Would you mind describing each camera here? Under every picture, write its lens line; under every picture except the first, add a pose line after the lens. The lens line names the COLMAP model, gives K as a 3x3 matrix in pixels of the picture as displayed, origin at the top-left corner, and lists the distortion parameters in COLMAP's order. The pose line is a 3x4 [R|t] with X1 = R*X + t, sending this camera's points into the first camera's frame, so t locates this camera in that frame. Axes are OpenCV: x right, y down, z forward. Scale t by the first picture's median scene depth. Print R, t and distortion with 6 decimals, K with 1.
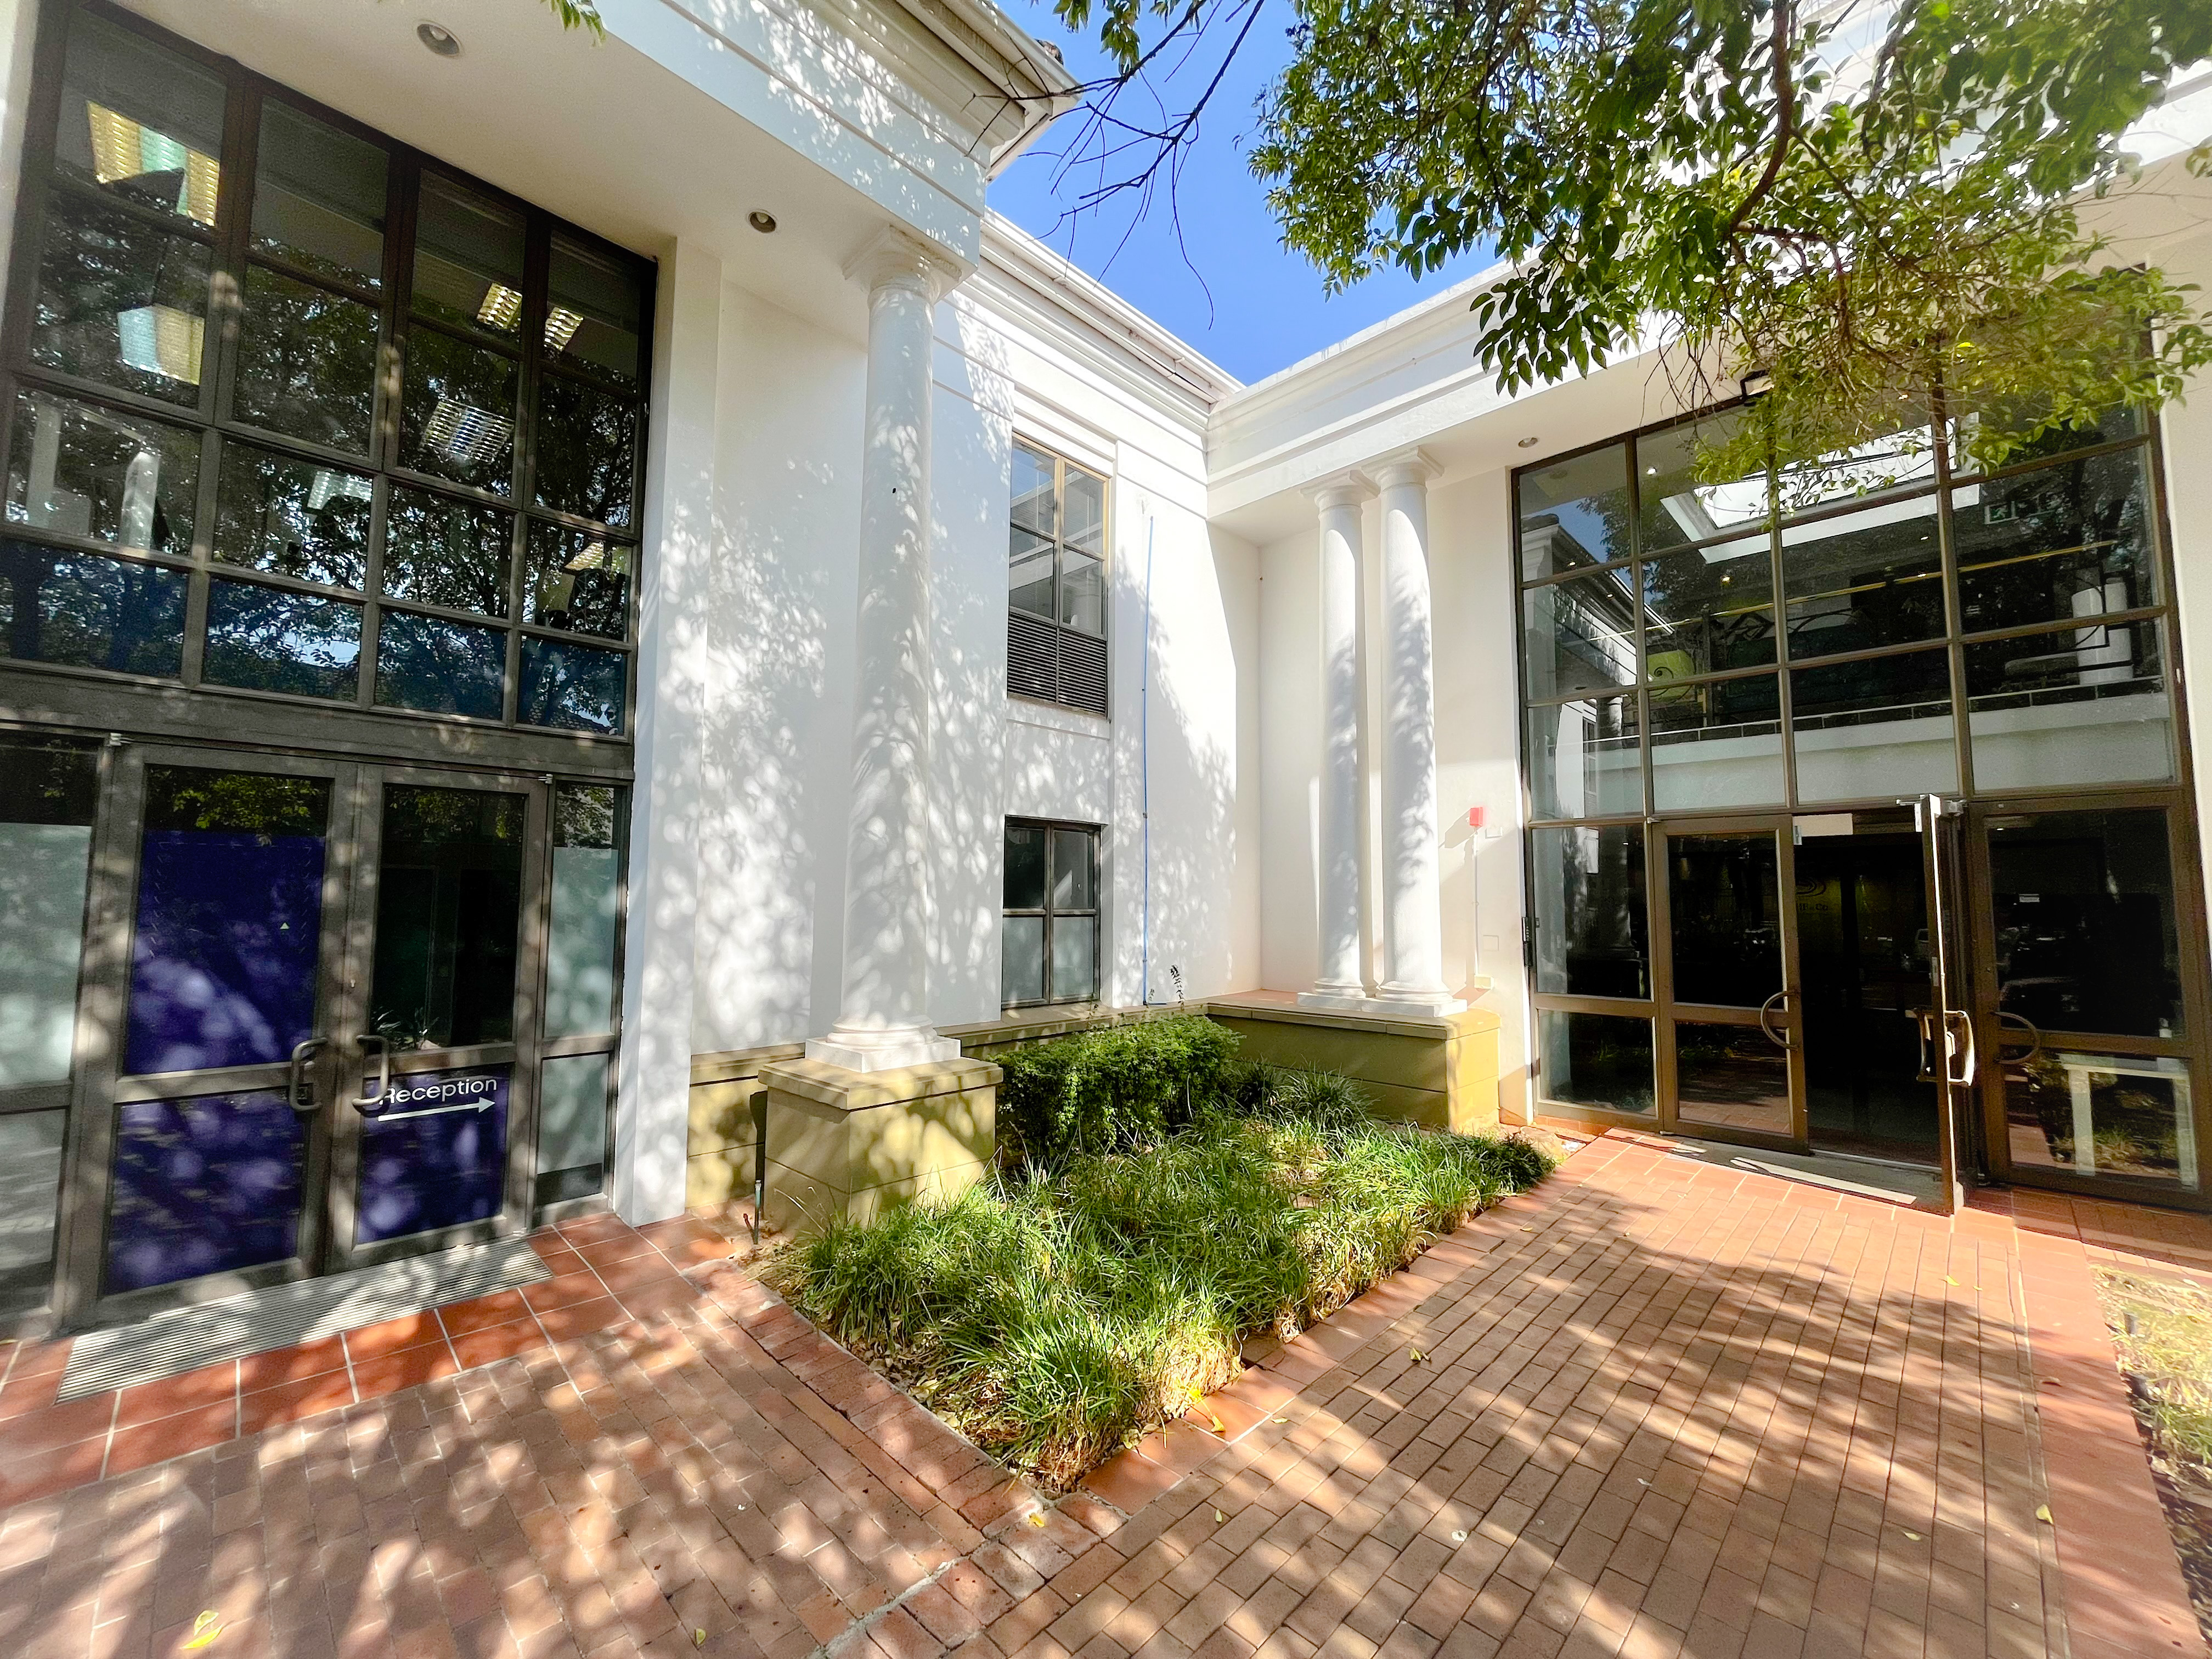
lens RADIAL K [[895.5, 0, 1098.5], [0, 895.5, 830.1], [0, 0, 1]] dist [-0.000951, 0.000352]
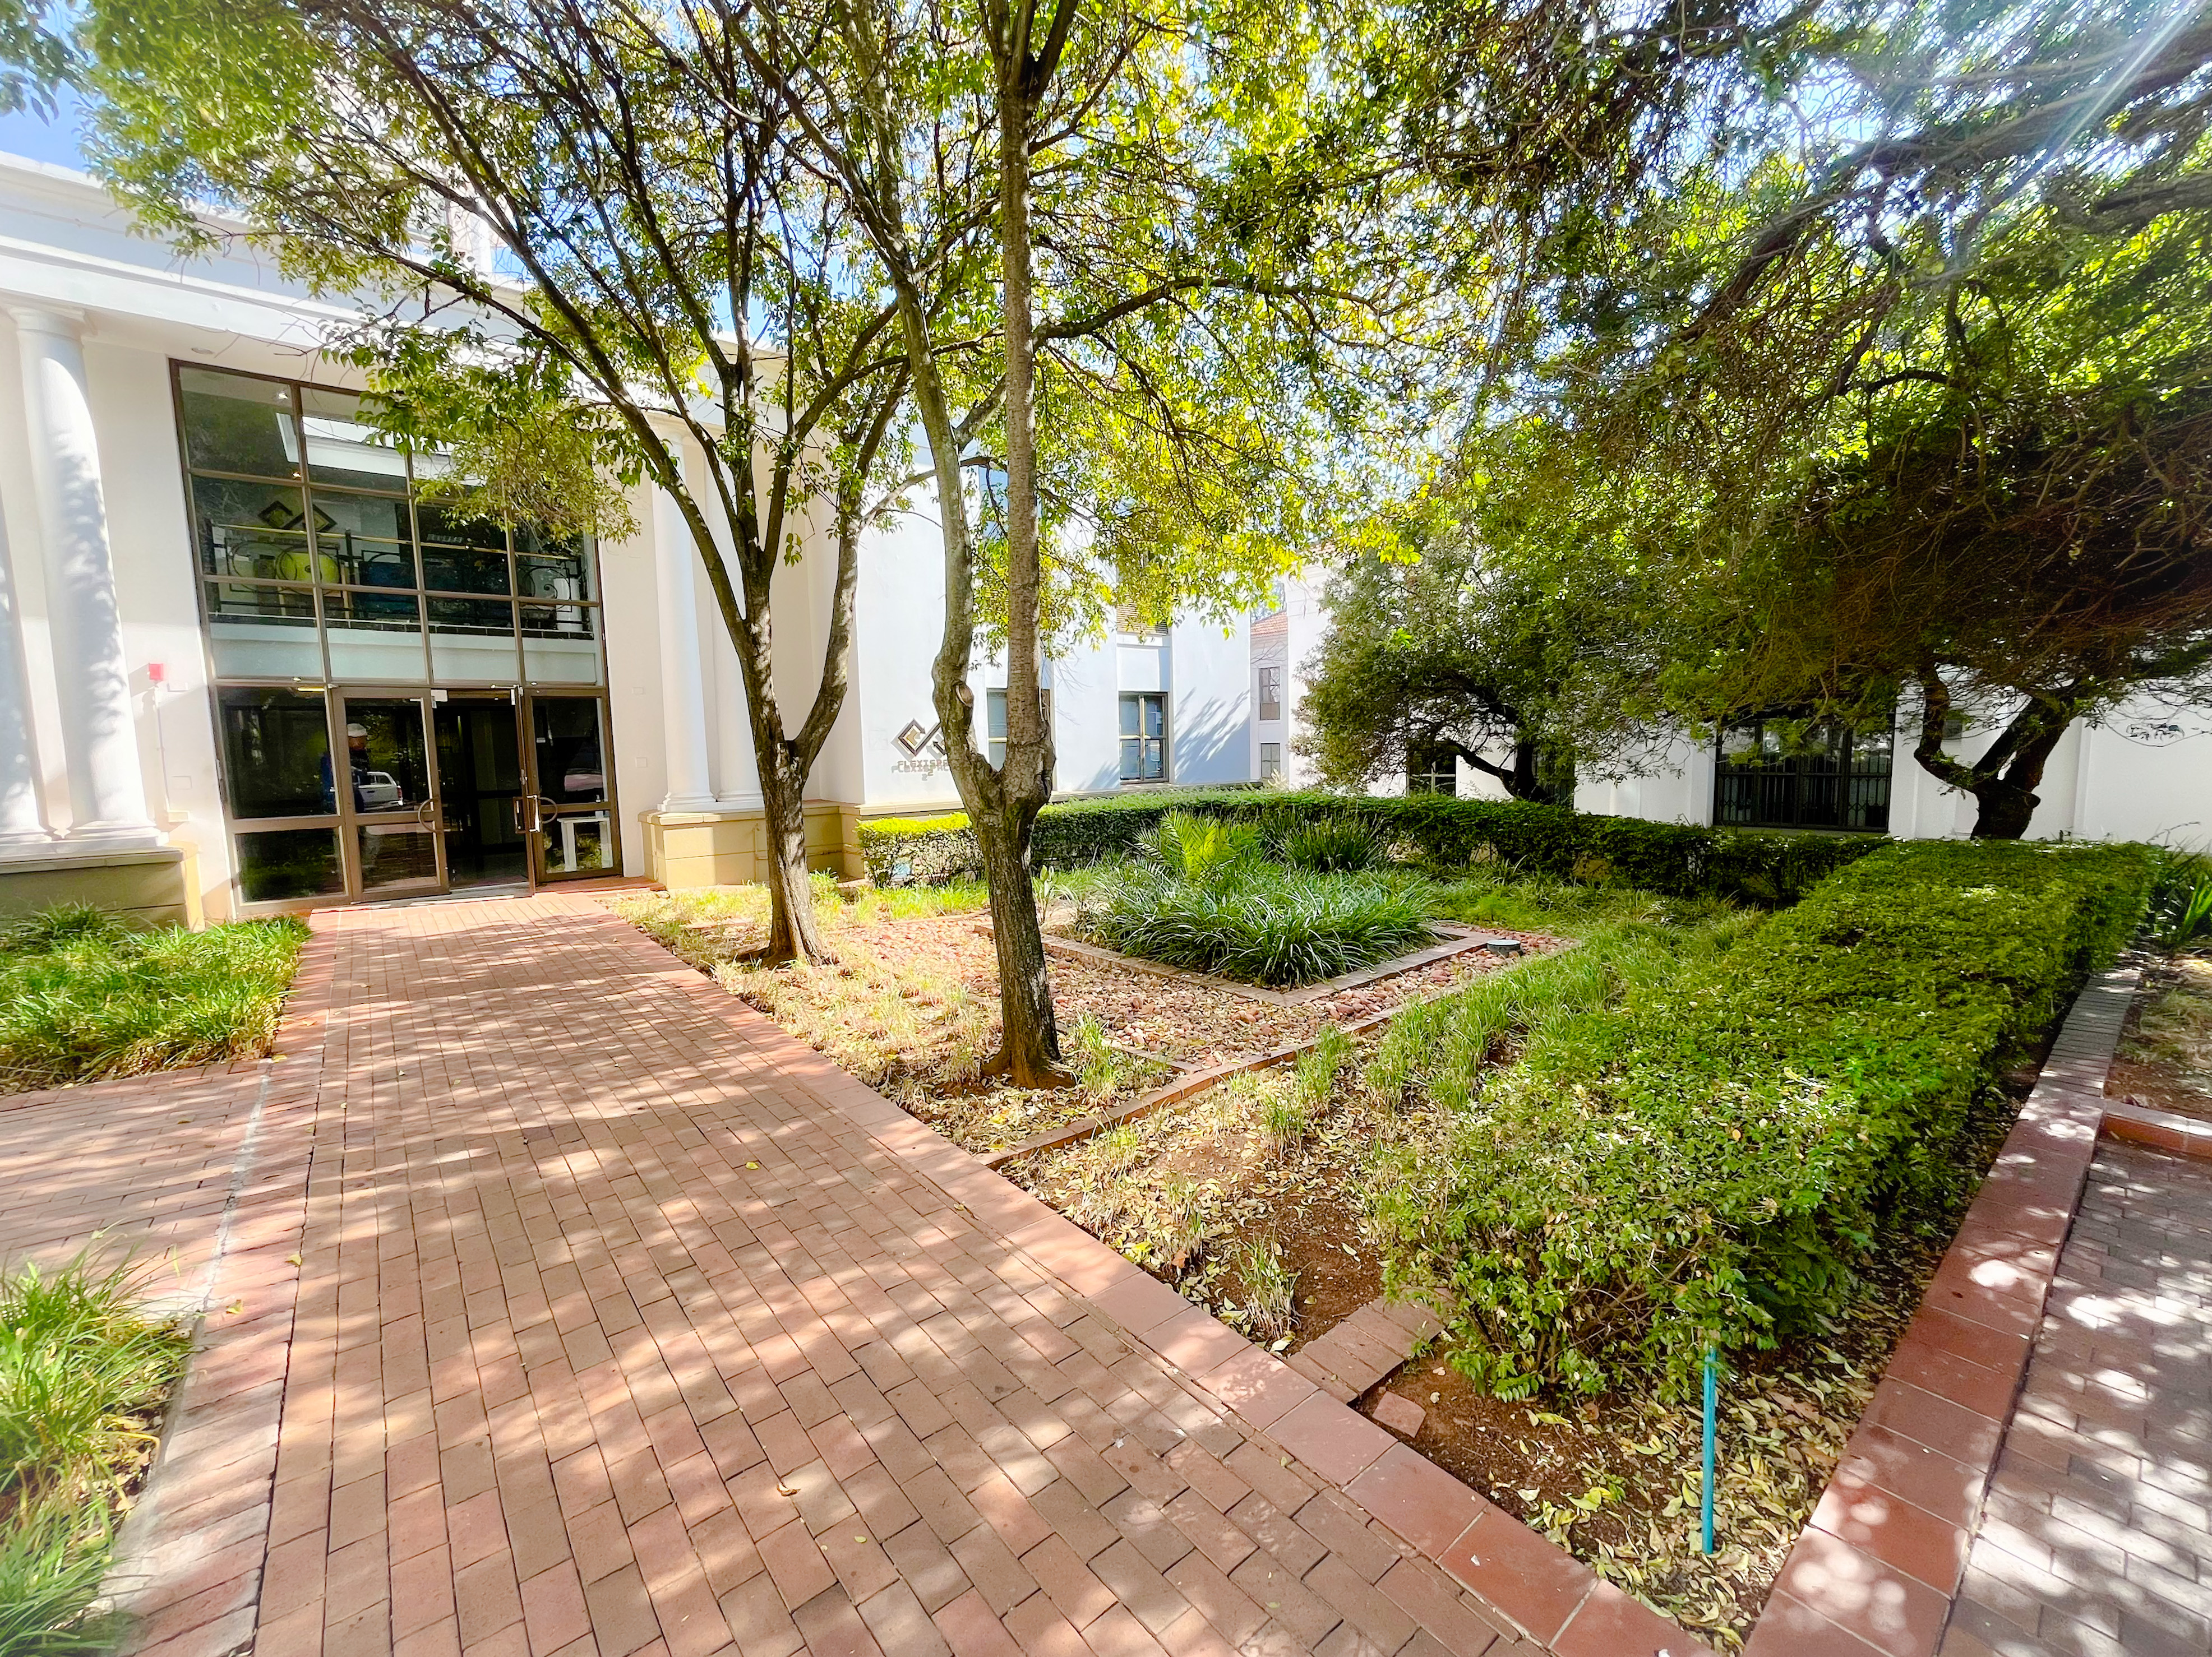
lens RADIAL K [[895.3, 0, 1098.4], [0, 895.3, 831.5], [0, 0, 1]] dist [-0.000951, 0.000352]
pose [[0.114040, -0.106817, 0.987717, -0.603152], [-0.060921, 0.991580, 0.114268, -0.017819], [-0.991607, -0.073204, 0.106572, -0.324990]]
